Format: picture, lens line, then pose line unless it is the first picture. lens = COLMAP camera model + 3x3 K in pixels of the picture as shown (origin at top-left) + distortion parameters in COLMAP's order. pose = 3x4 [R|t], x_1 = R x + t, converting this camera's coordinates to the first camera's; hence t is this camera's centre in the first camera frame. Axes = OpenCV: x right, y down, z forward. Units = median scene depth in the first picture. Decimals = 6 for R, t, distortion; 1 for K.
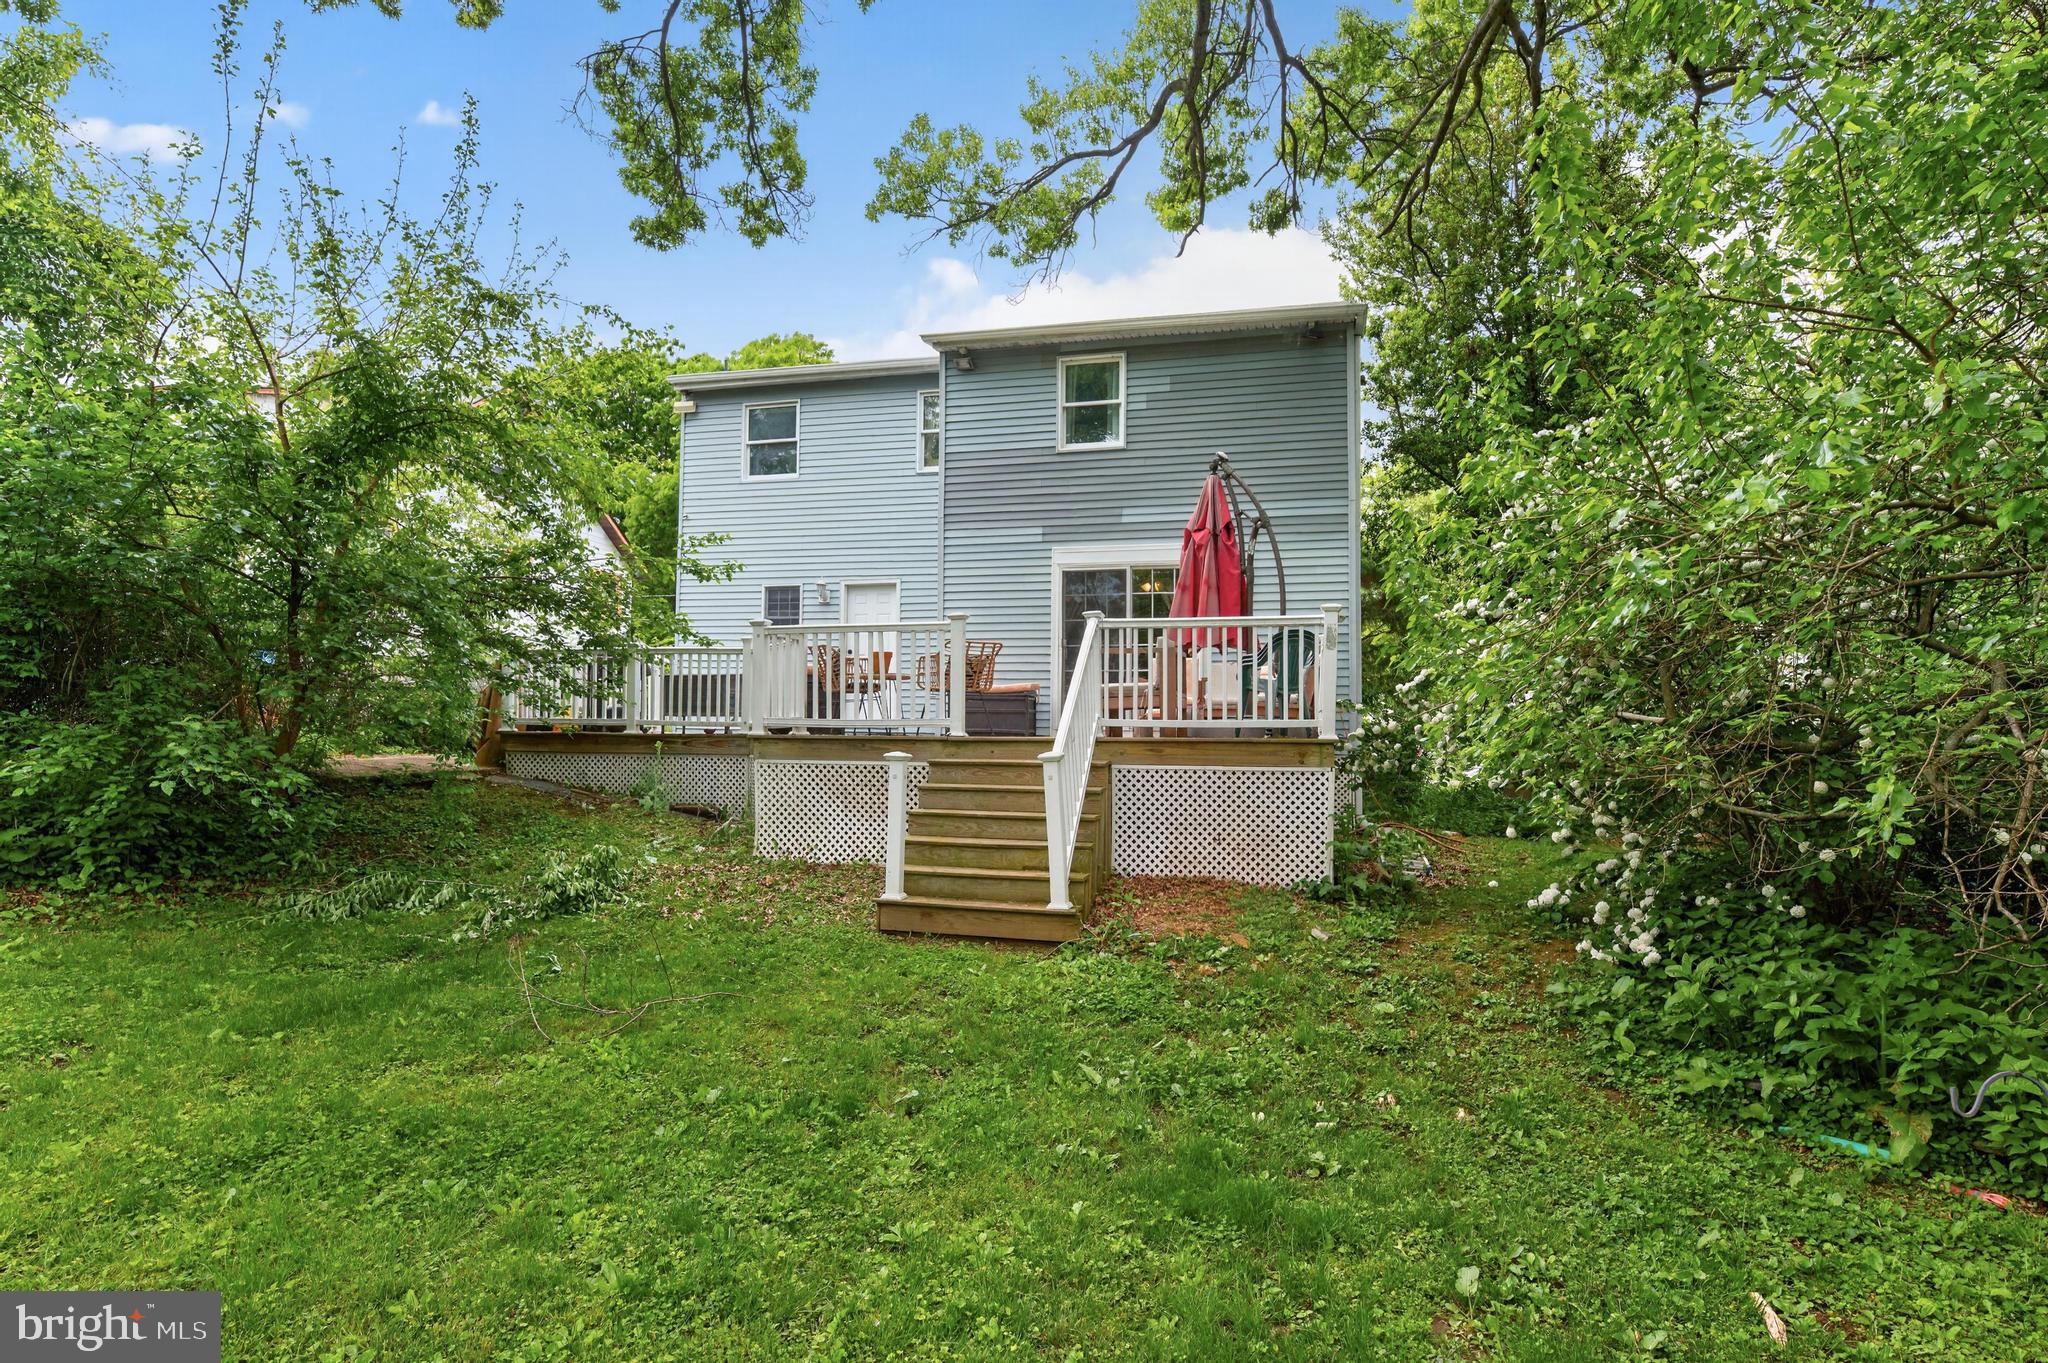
lens RADIAL K [[1044.2, 0, 1024.0], [0, 1044.2, 681.5], [0, 0, 1]] dist [-0.001153, 0.015840]
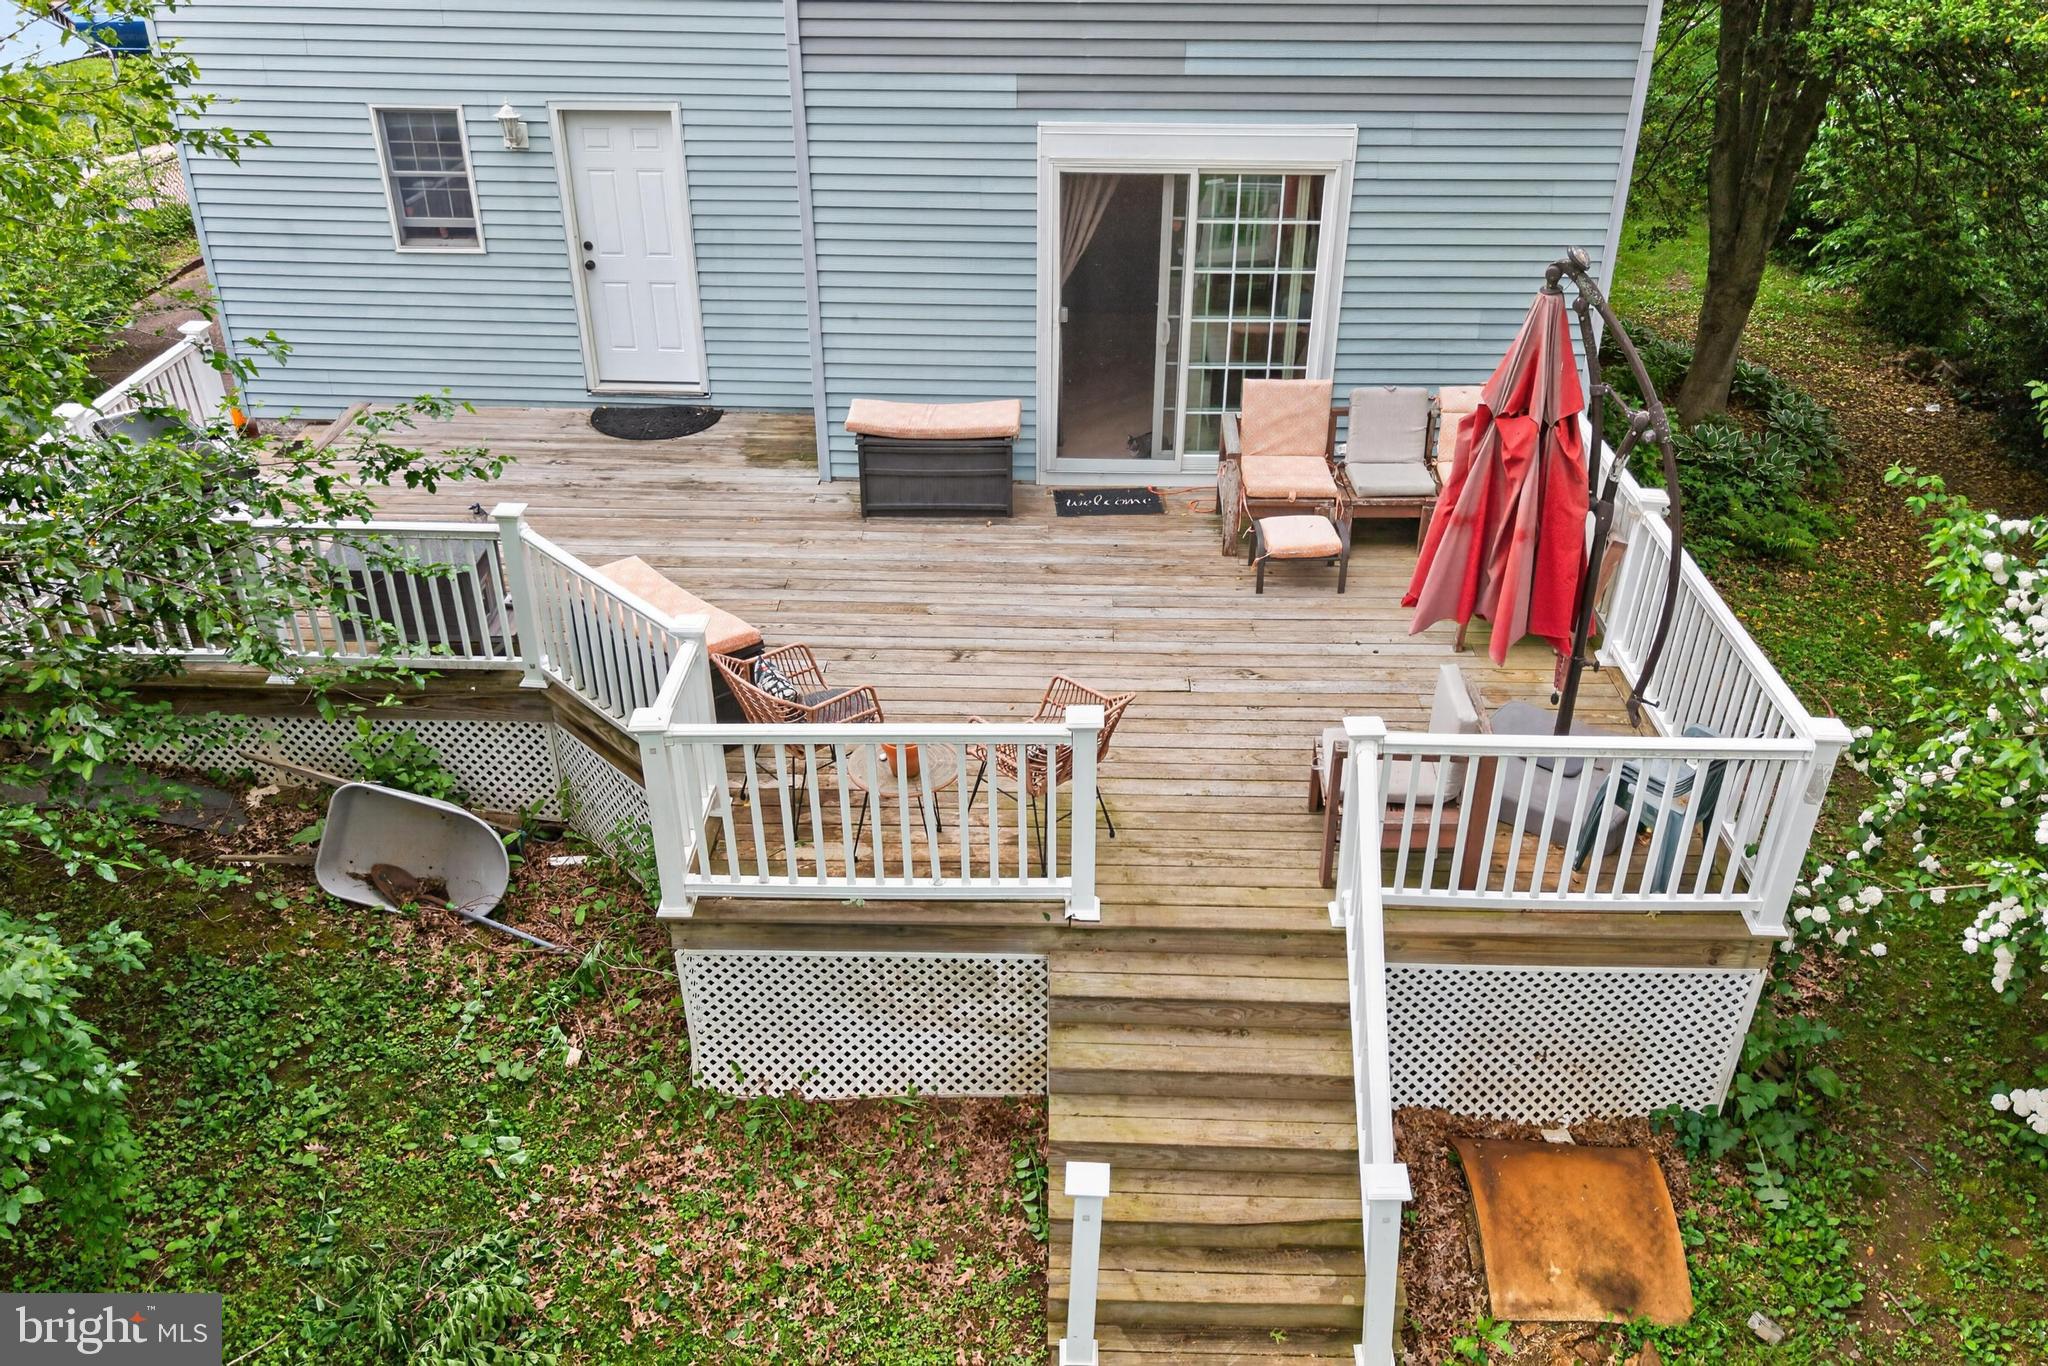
lens RADIAL K [[1635.3, 0, 1024.0], [0, 1635.3, 683.0], [0, 0, 1]] dist [-0.002382, 0.002422]
pose [[0.976745, -0.110479, 0.183747, -0.308722], [-0.002652, 0.850729, 0.525598, -0.639712], [-0.214386, -0.513863, 0.830652, 0.497980]]
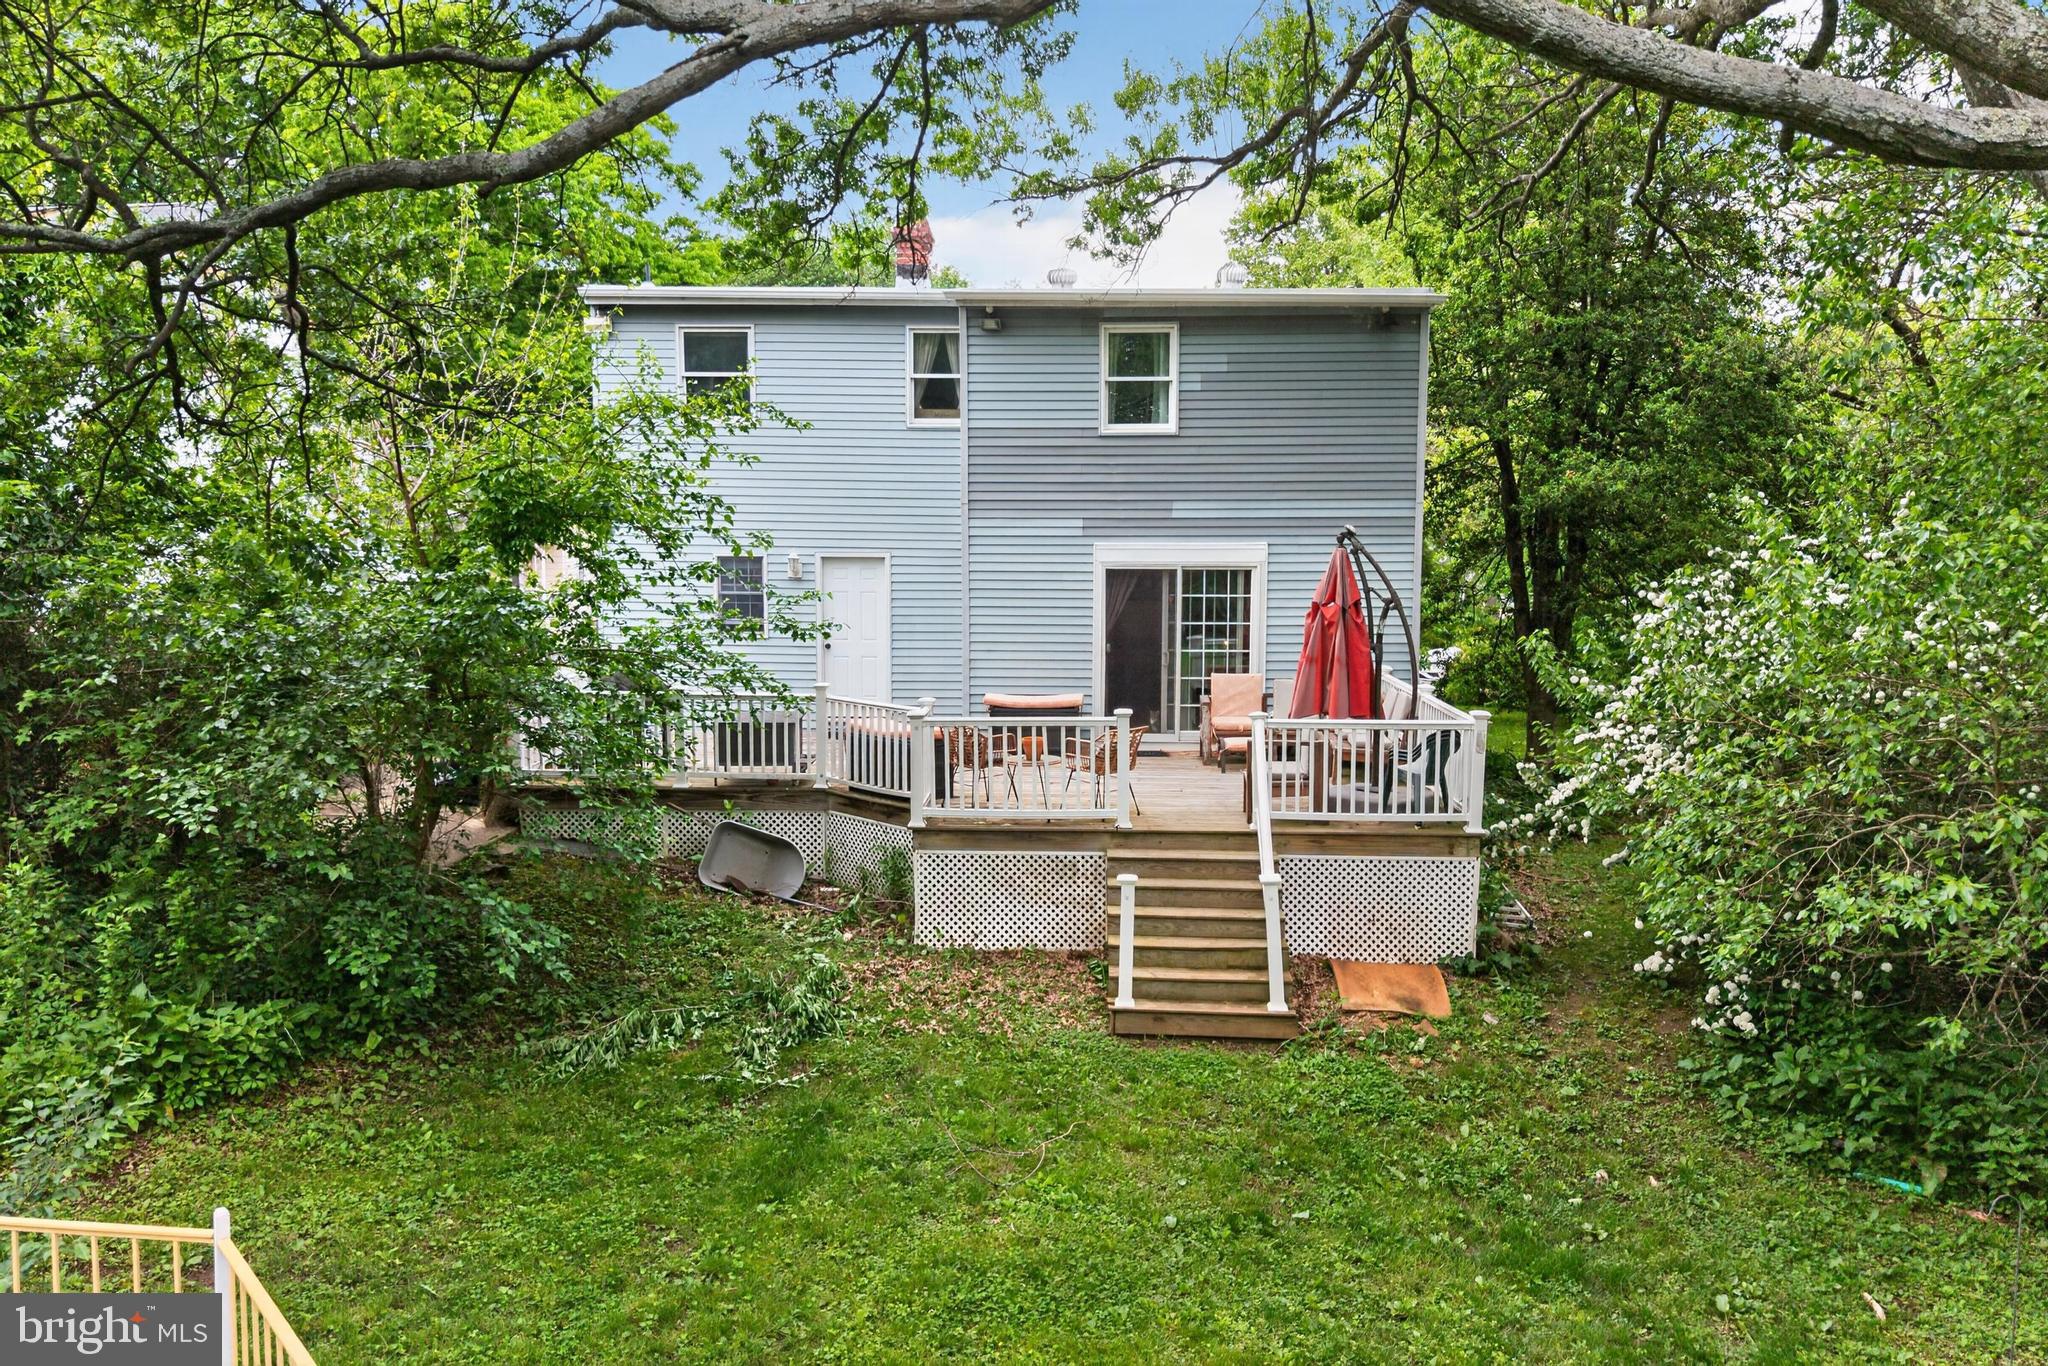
lens RADIAL K [[1503.5, 0, 1009.9], [0, 1503.5, 658.8], [0, 0, 1]] dist [0.031907, -0.005618]
pose [[0.983841, -0.022900, 0.177571, -0.579779], [-0.000084, 0.991728, 0.128360, -0.405778], [-0.179042, -0.126301, 0.975701, -0.557798]]
